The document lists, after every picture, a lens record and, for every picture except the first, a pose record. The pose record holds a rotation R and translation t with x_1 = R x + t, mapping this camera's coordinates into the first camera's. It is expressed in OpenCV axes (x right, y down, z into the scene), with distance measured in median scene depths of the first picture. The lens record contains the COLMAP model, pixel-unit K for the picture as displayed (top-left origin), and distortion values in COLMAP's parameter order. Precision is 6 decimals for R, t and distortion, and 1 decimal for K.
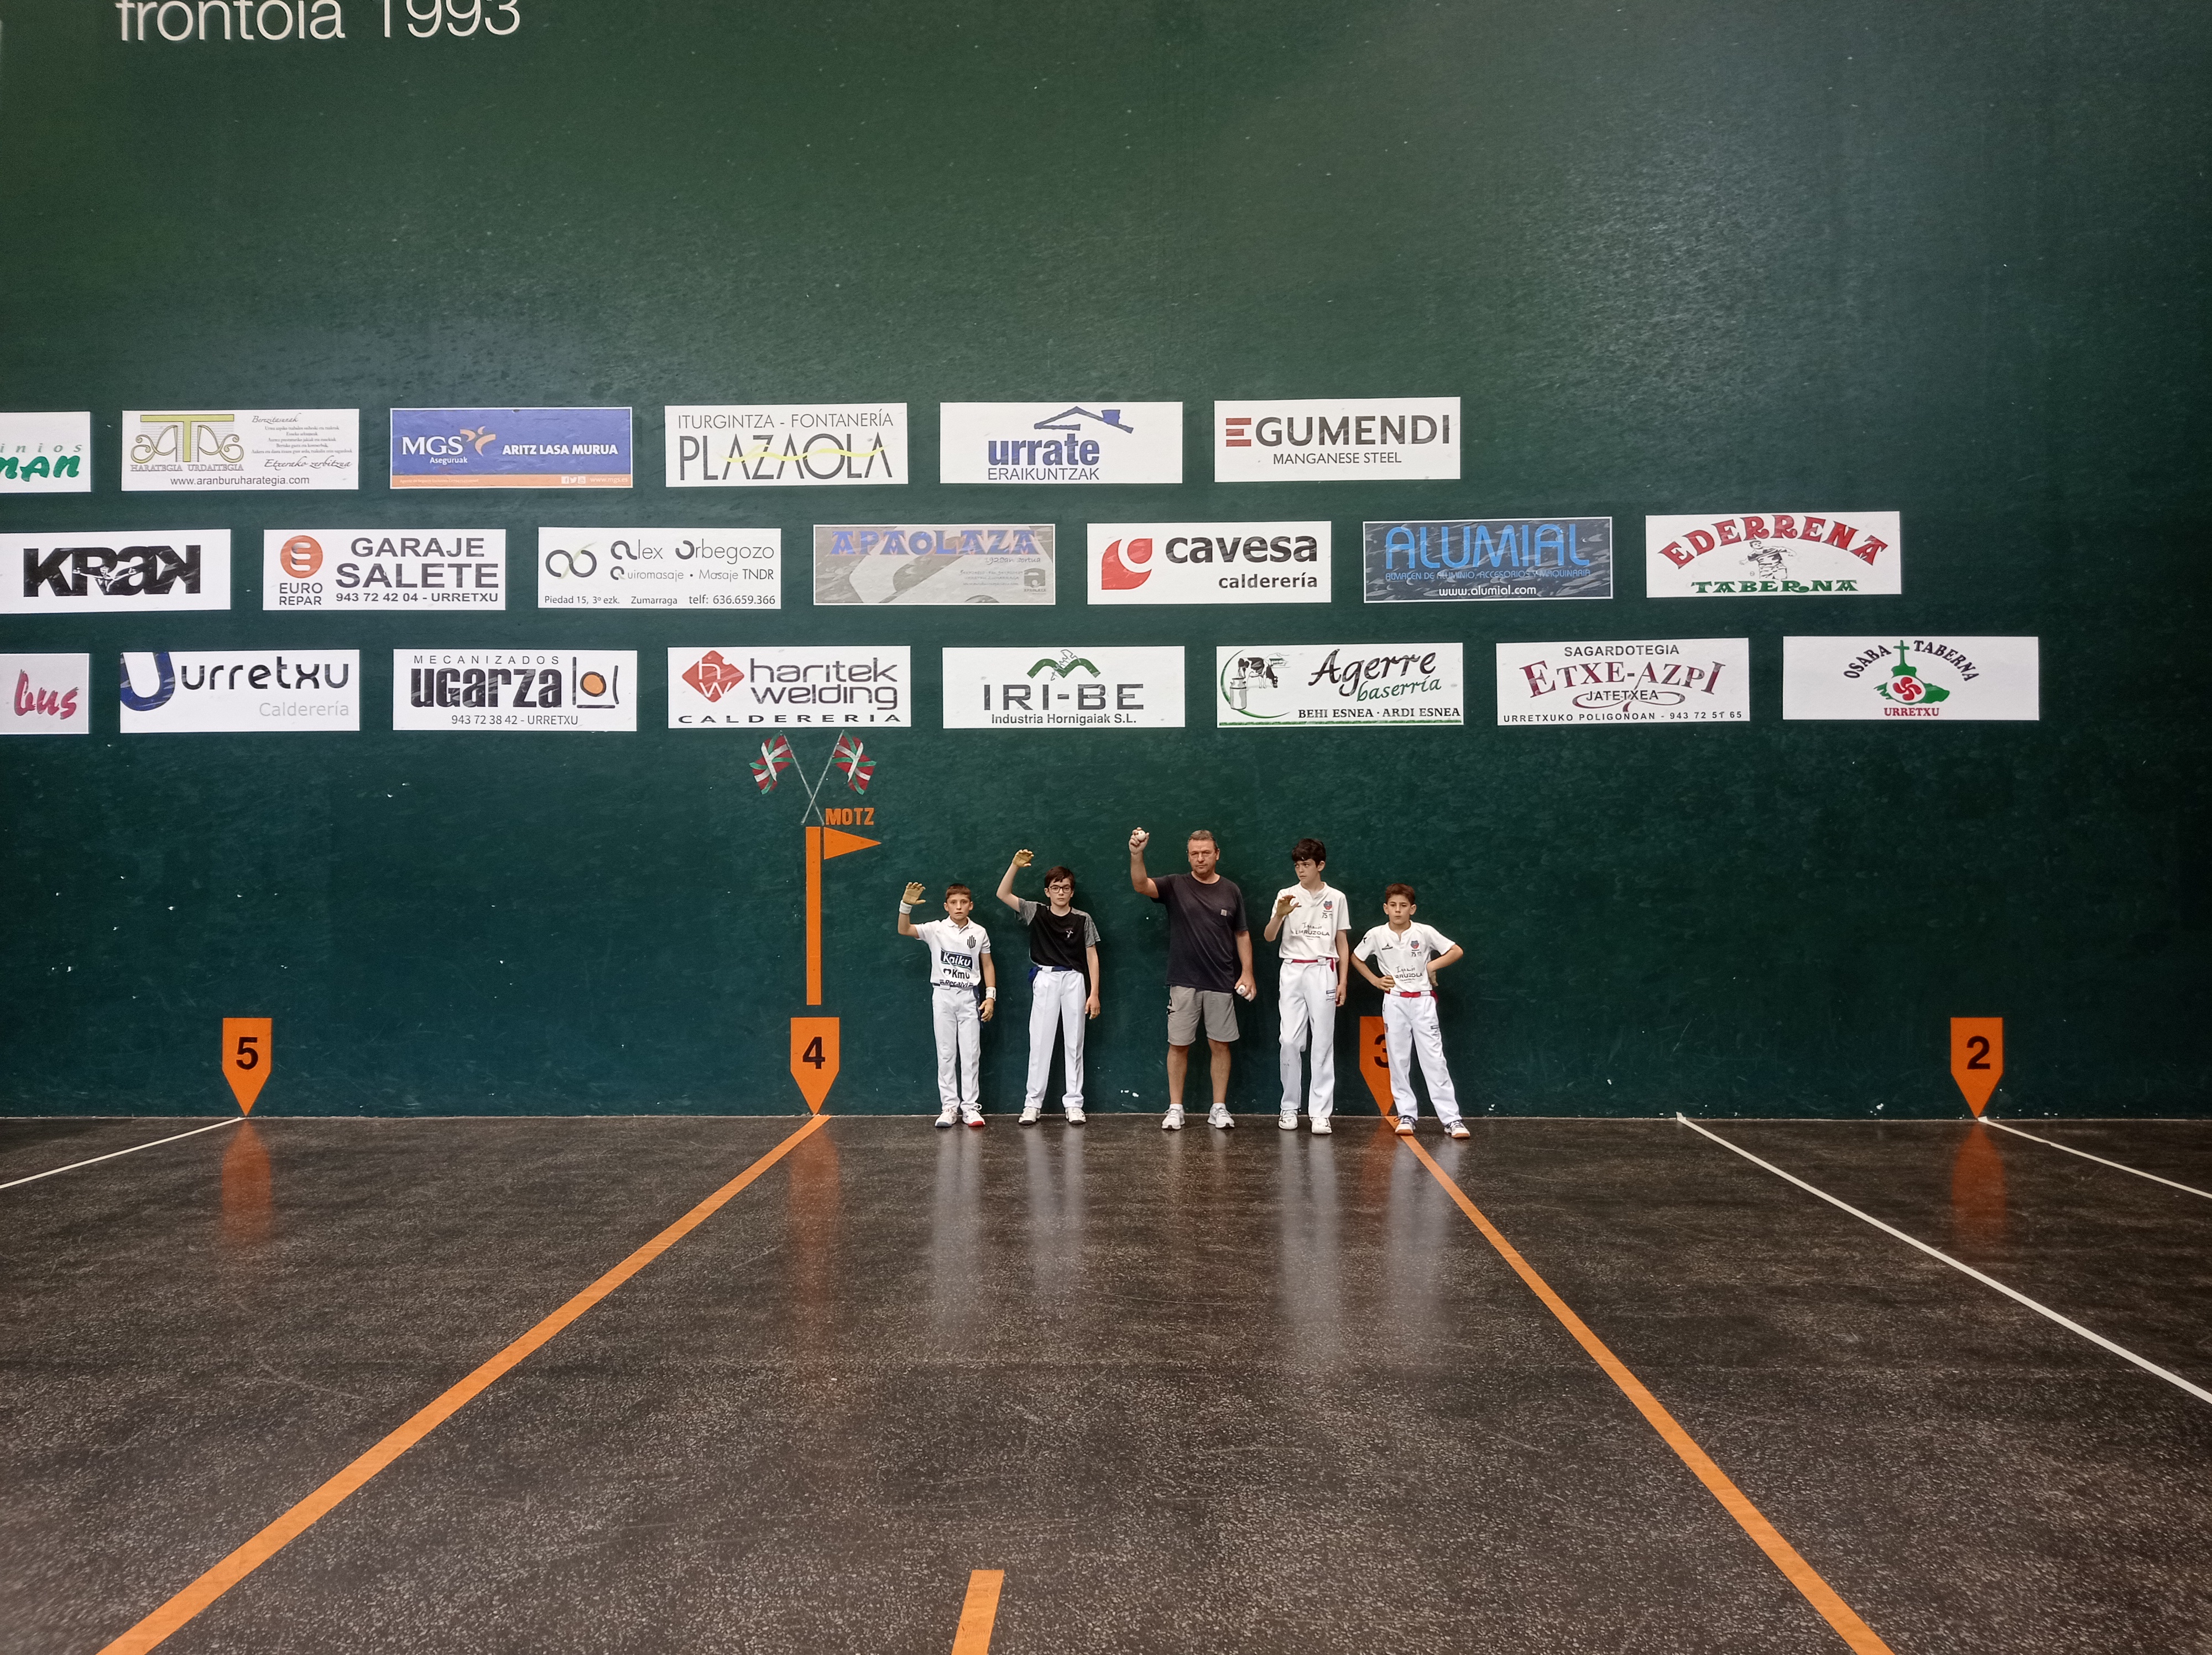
lens RADIAL K [[1652.7, 0, 1109.7], [0, 1652.7, 818.2], [0, 0, 1]] dist [0.108307, -0.163998]
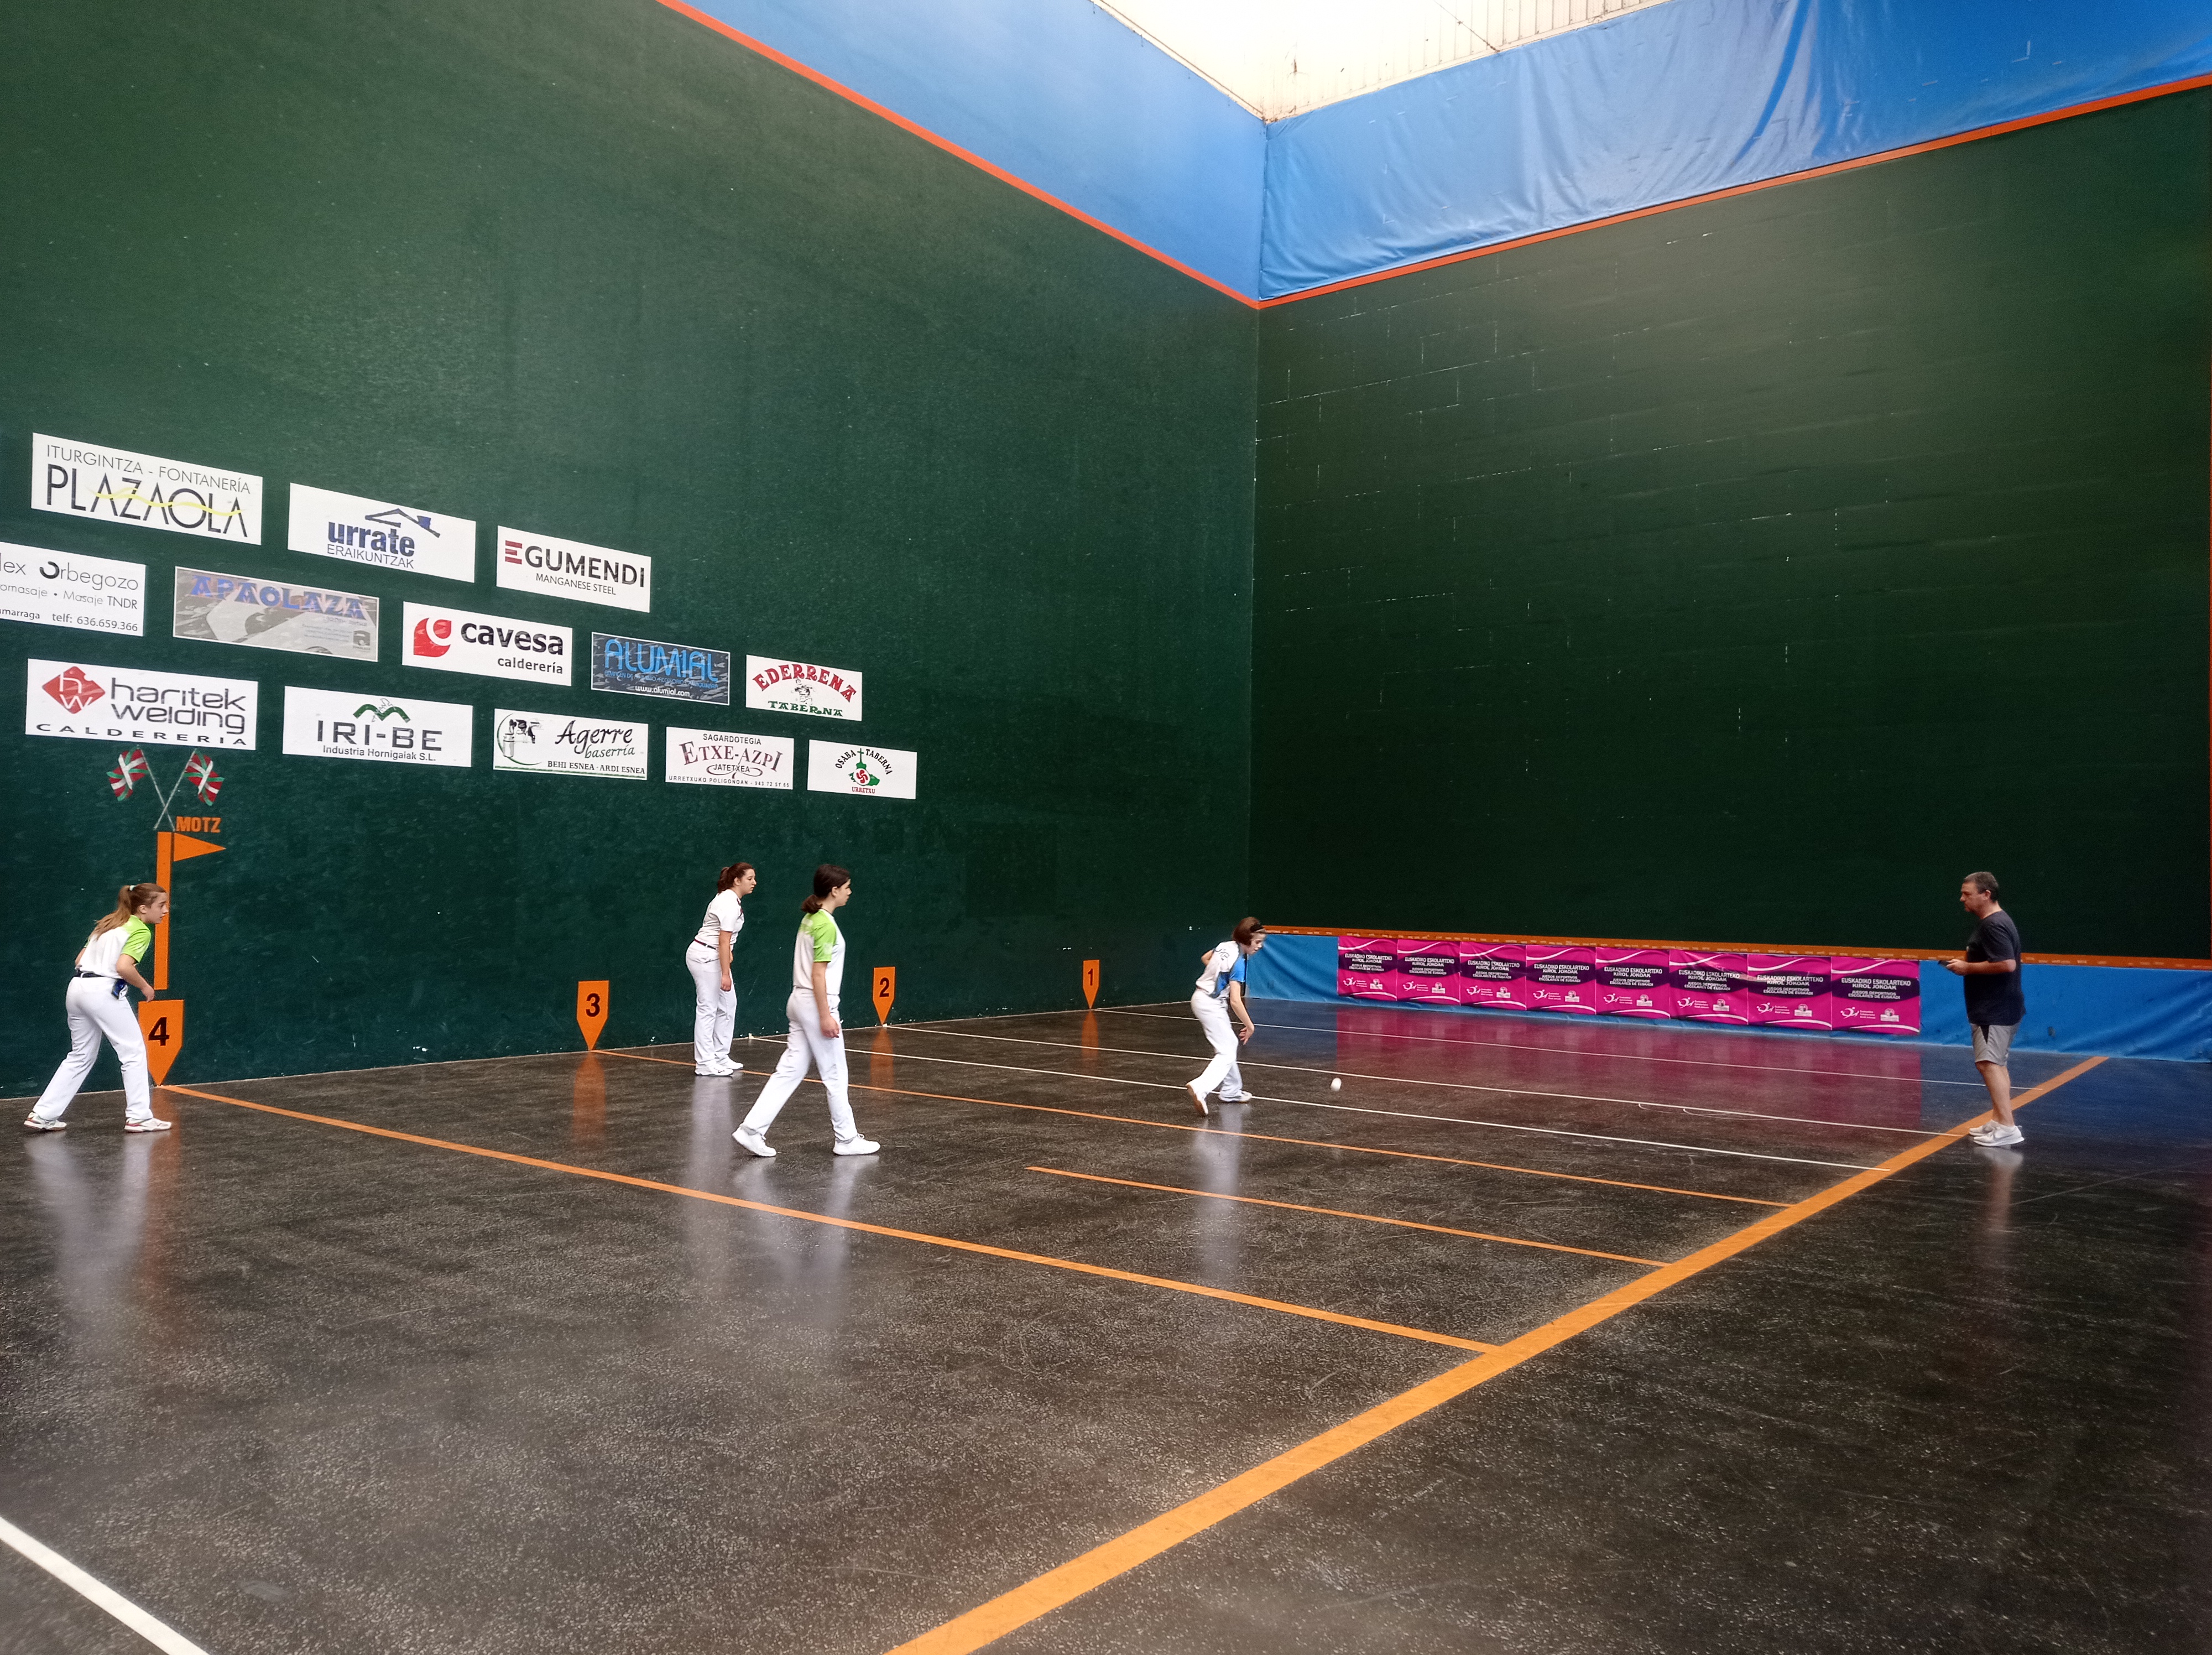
lens RADIAL K [[1652.7, 0, 1104.4], [0, 1652.7, 830.7], [0, 0, 1]] dist [0.108307, -0.163998]
pose [[0.587942, 0.039393, 0.807944, -0.727541], [-0.035822, 0.999102, -0.022646, 0.007164], [-0.808110, -0.015627, 0.588825, -0.190329]]
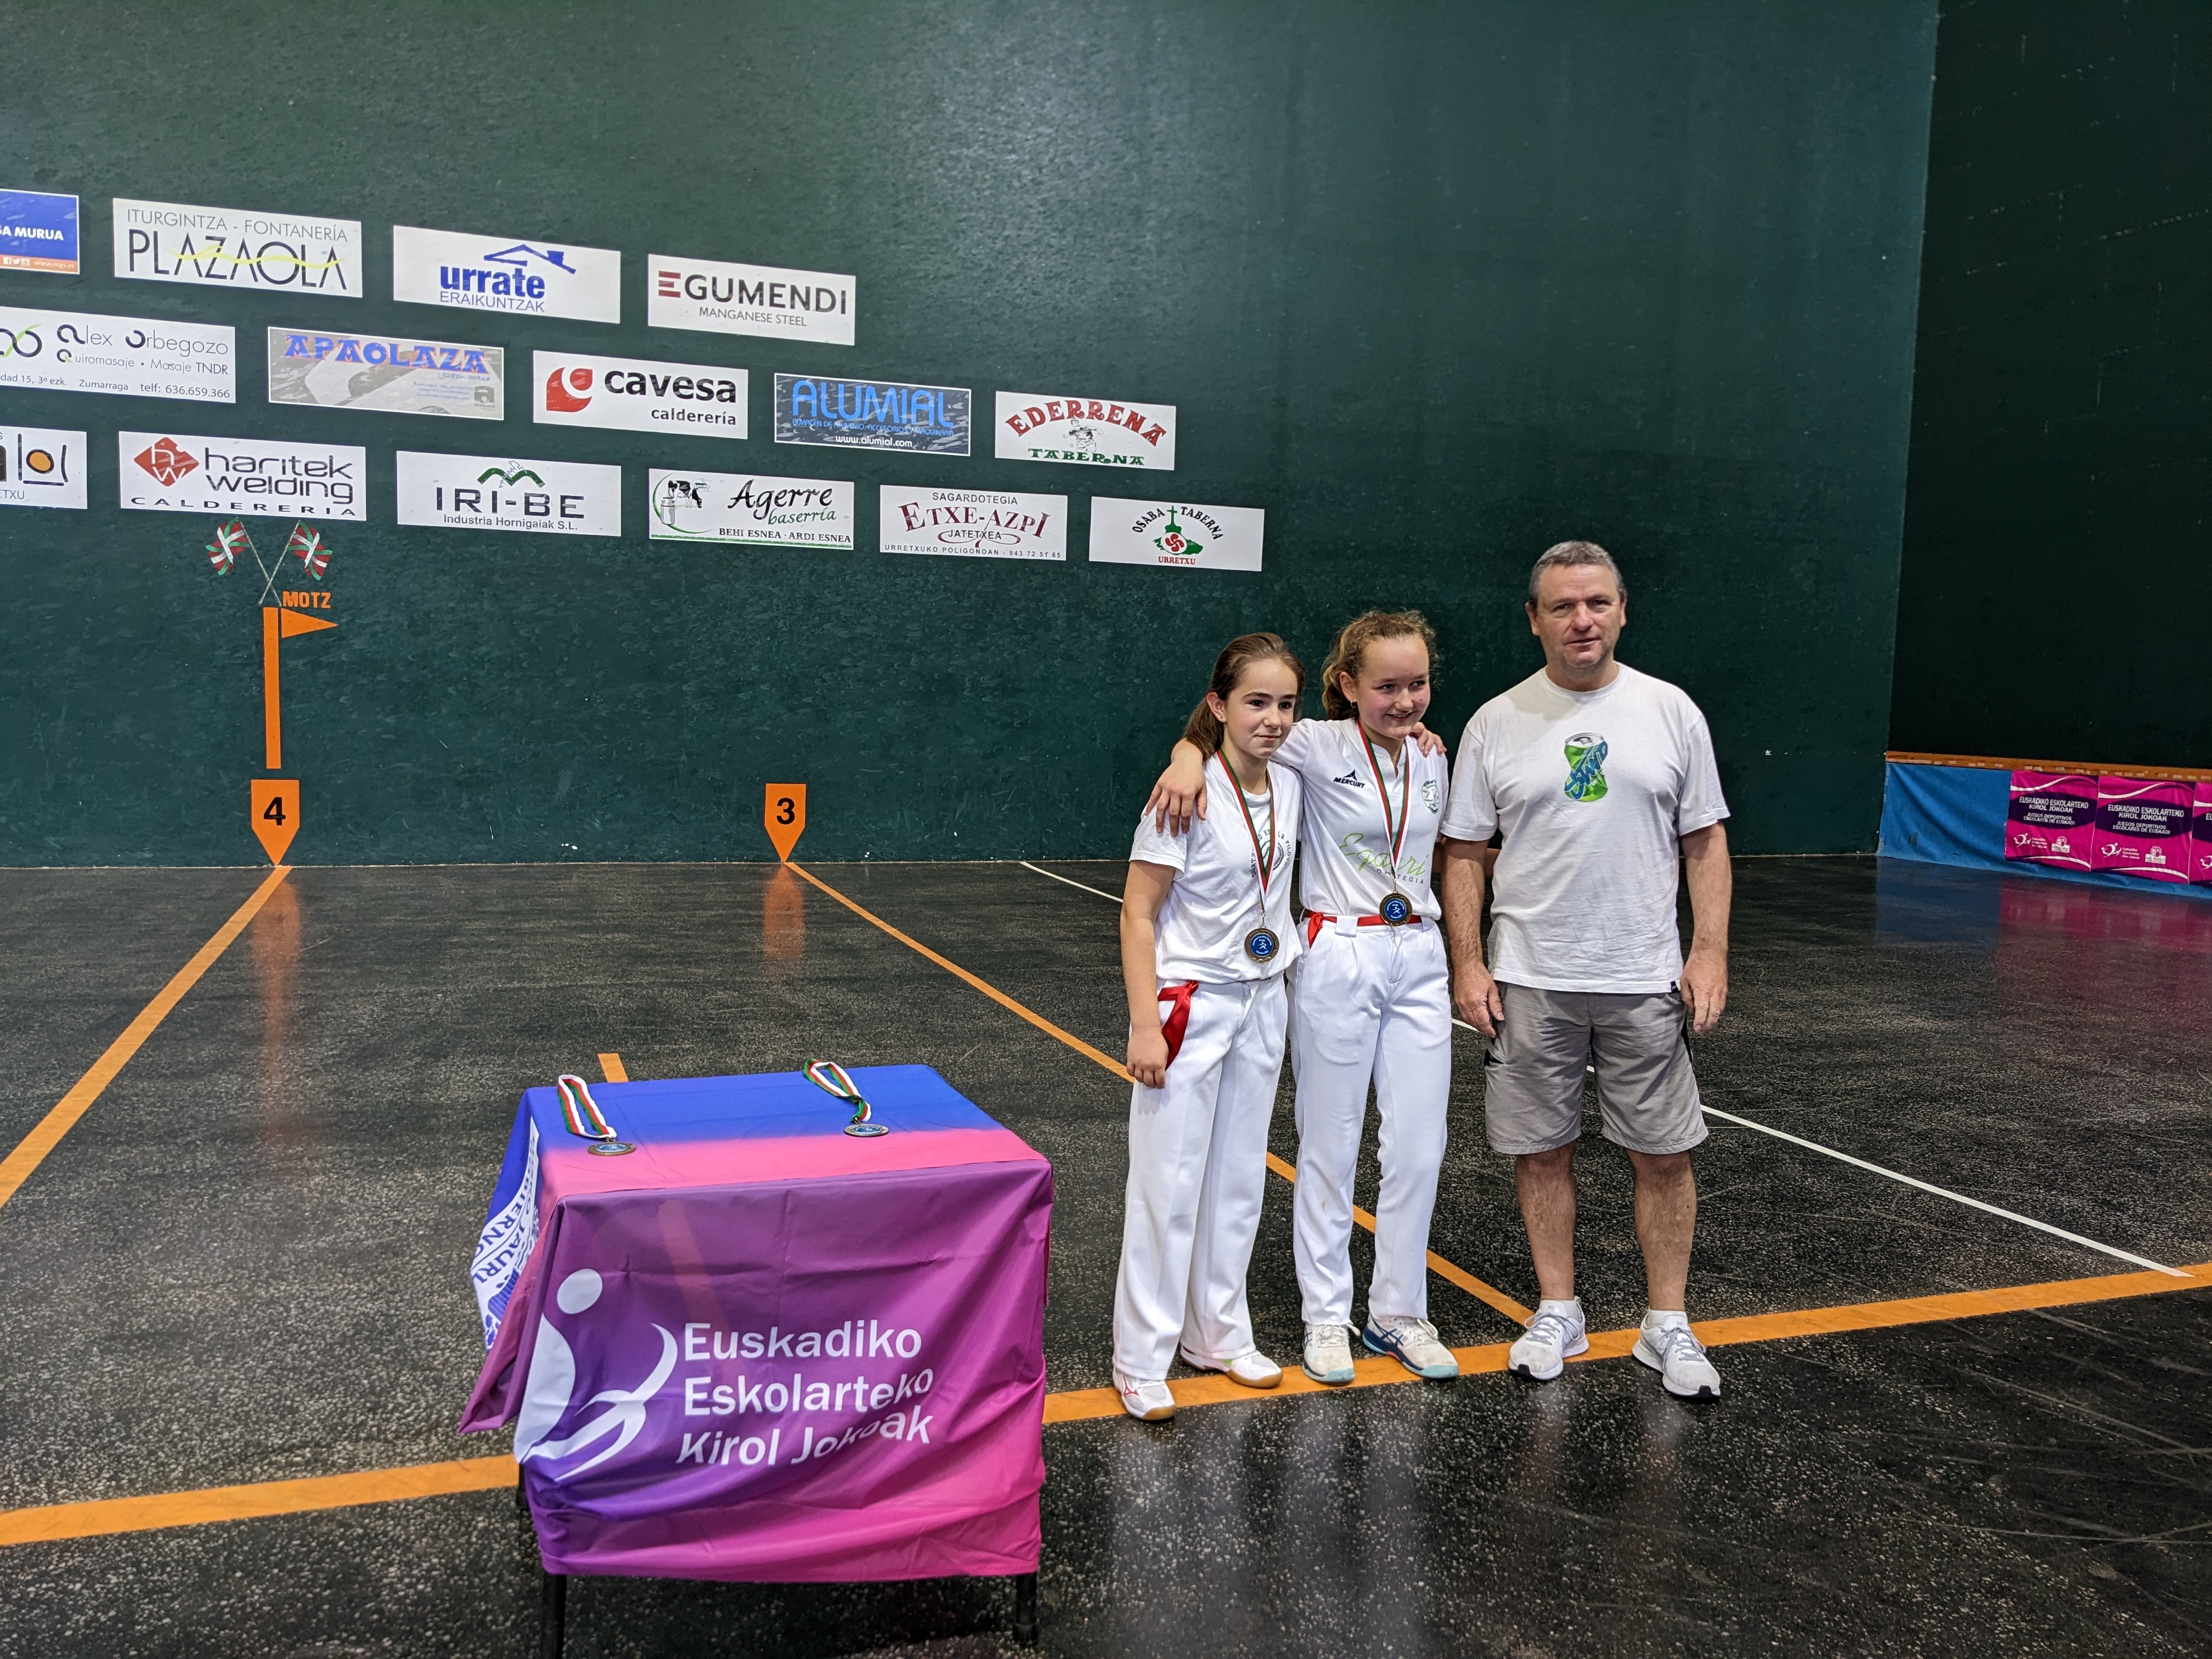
lens RADIAL K [[1741.8, 0, 1073.0], [0, 1741.8, 846.1], [0, 0, 1]] dist [0.022789, -0.006994]
pose [[0.934095, -0.002778, 0.357015, -0.096901], [-0.037813, 0.993576, 0.106664, 0.018375], [-0.355018, -0.113134, 0.927989, -0.284486]]
